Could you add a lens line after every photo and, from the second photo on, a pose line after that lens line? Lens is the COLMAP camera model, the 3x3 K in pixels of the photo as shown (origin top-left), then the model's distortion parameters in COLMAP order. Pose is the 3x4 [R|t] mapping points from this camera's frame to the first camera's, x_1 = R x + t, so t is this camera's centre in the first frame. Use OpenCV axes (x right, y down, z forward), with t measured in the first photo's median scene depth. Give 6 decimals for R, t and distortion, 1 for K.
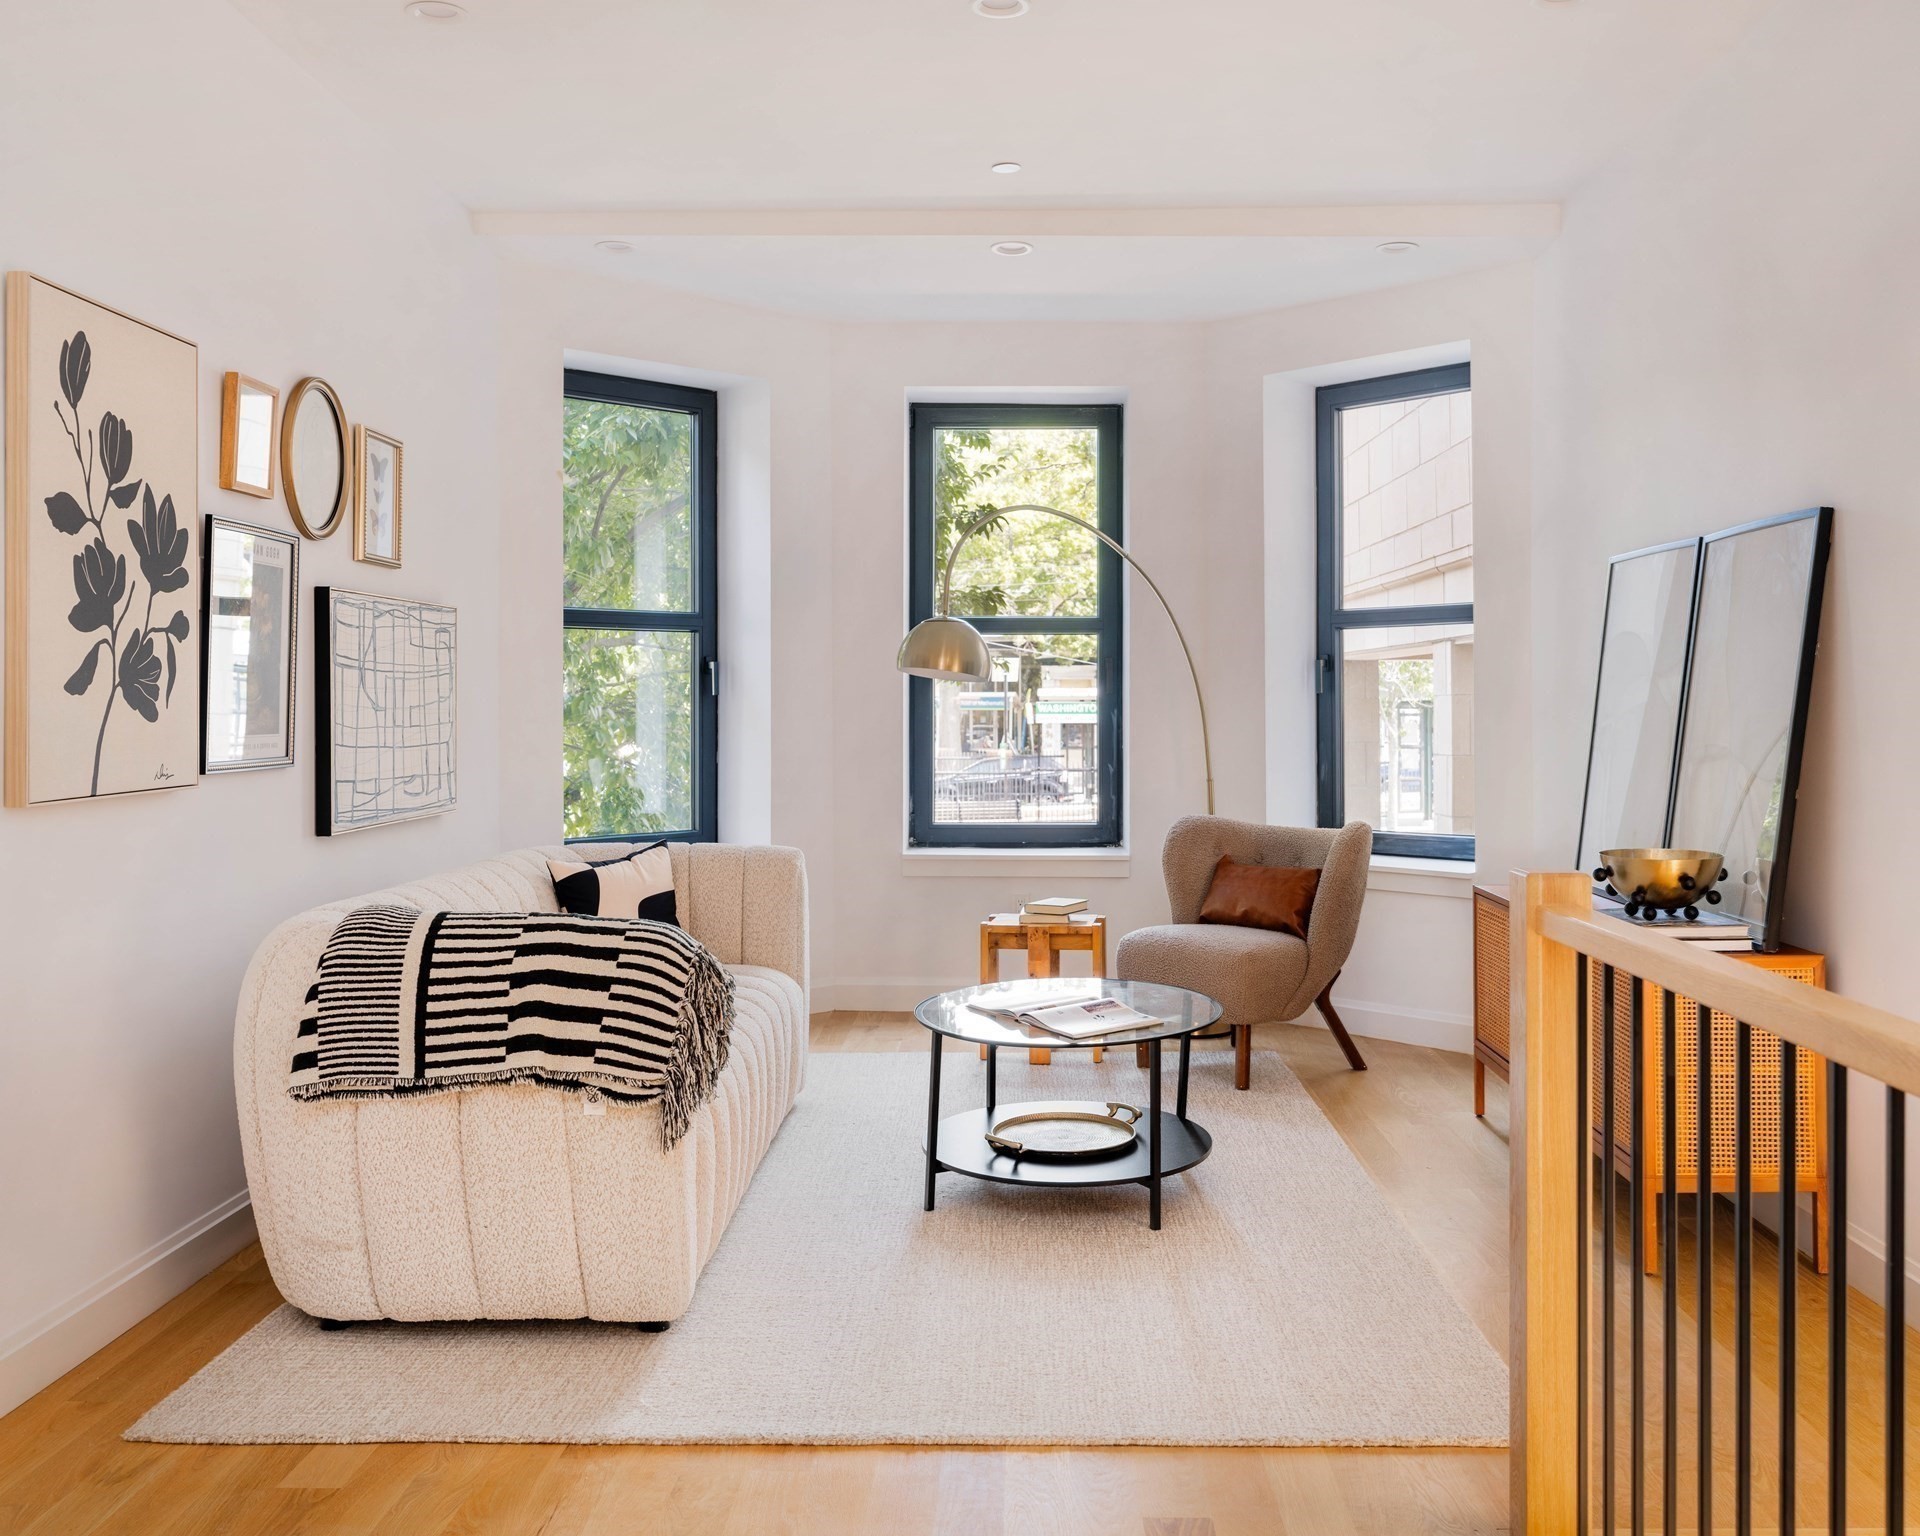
lens RADIAL K [[1665.0, 0, 1016.2], [0, 1665.0, 767.9], [0, 0, 1]] dist [-0.001230, 0.000861]
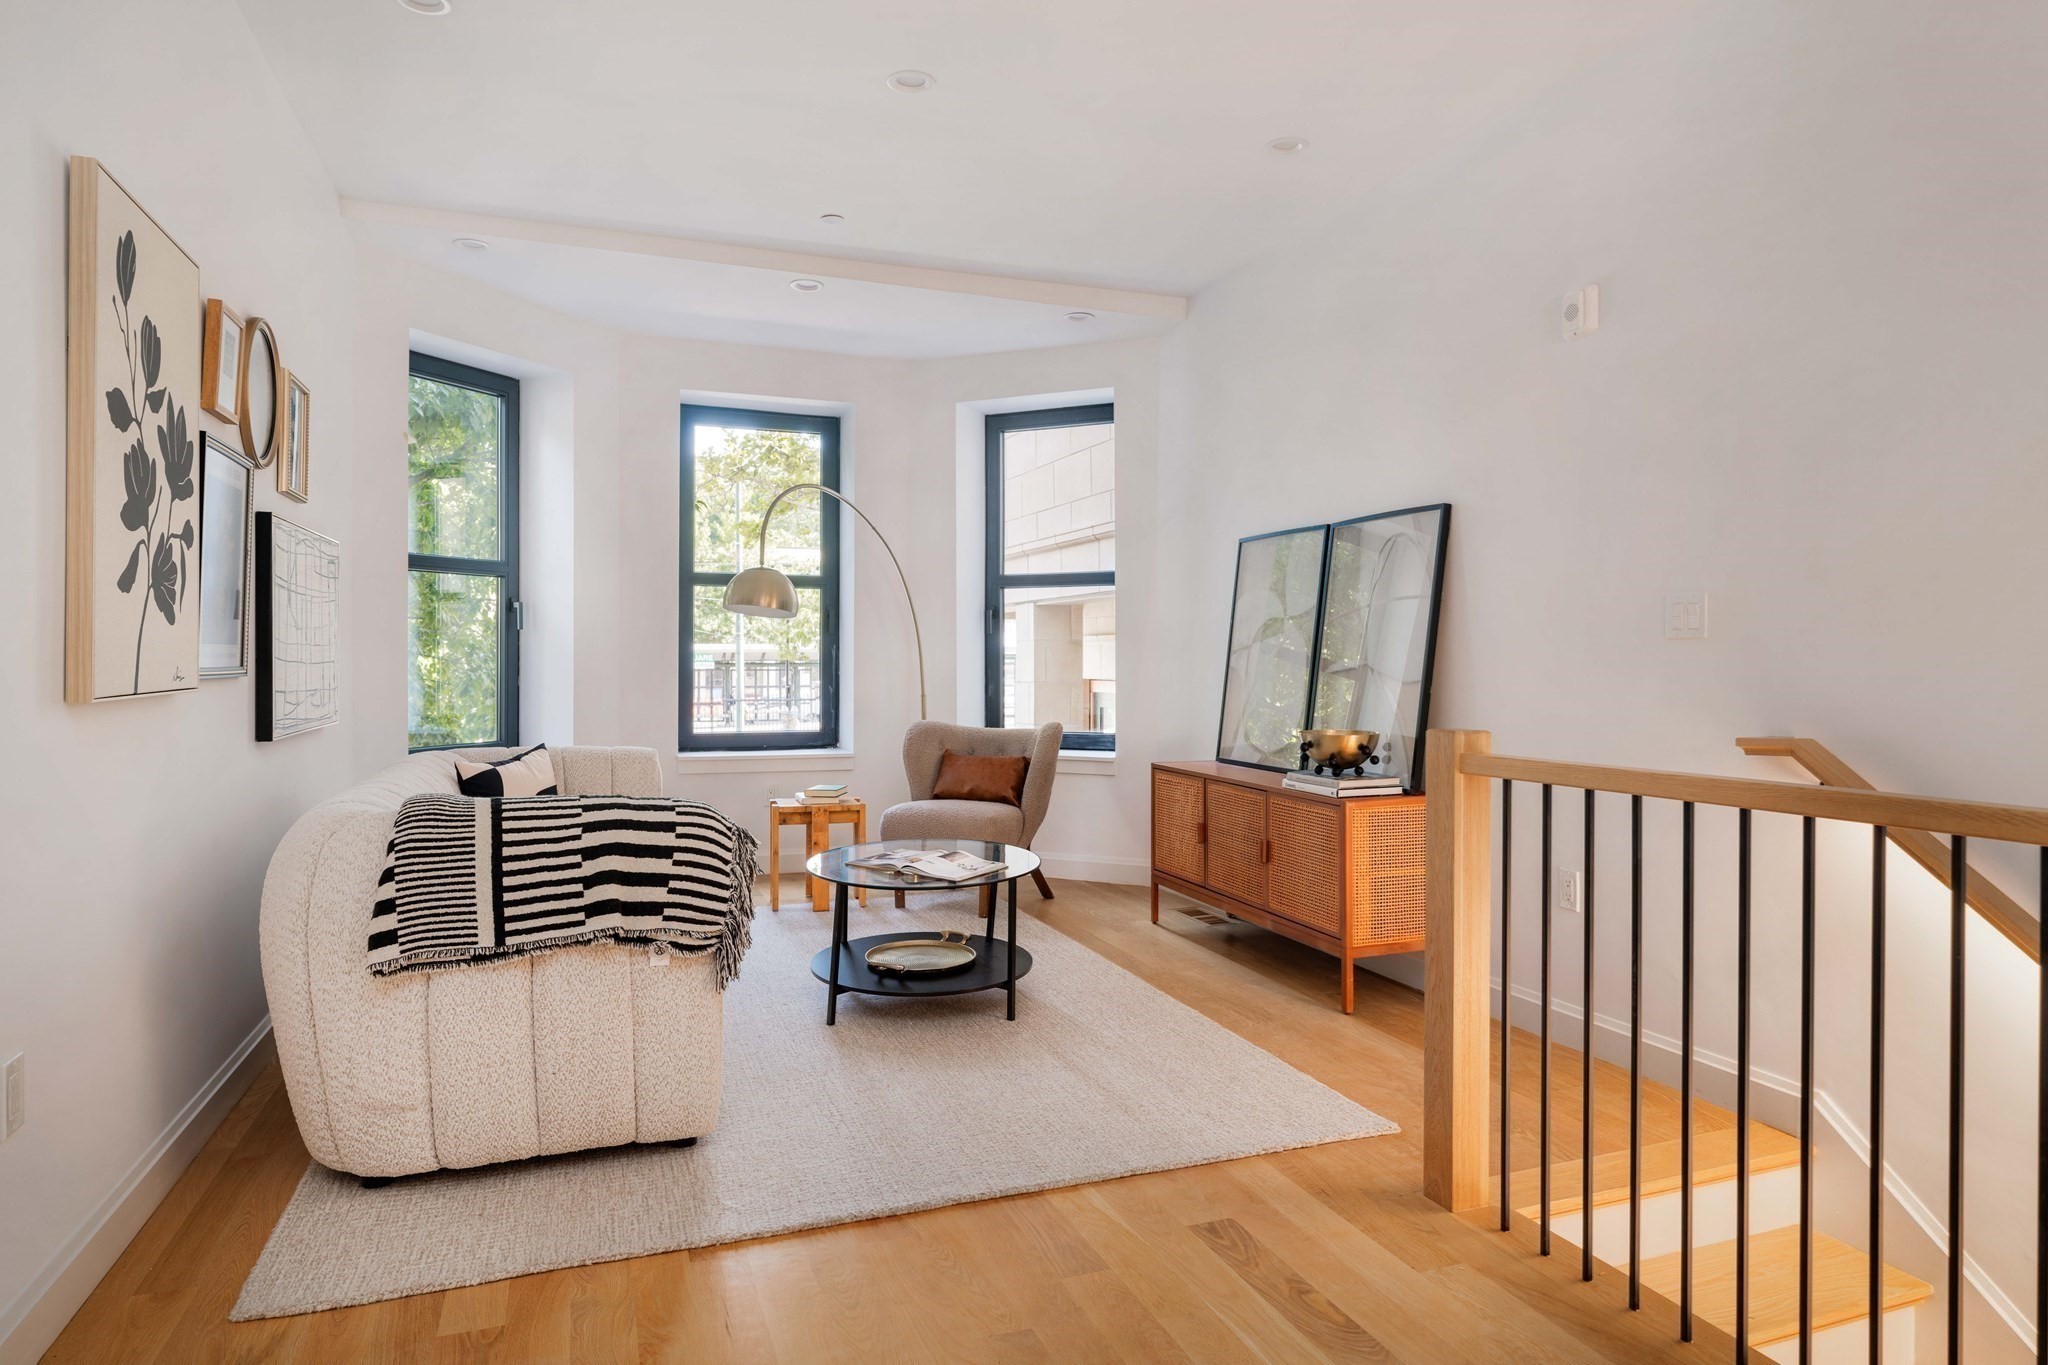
lens RADIAL K [[1173.5, 0, 1022.4], [0, 1173.5, 705.5], [0, 0, 1]] dist [-0.001787, 0.000369]
pose [[0.934385, -0.009691, 0.356133, -0.295776], [0.009159, 0.999953, 0.003181, 0.025617], [-0.356147, 0.000290, 0.934430, 0.138895]]
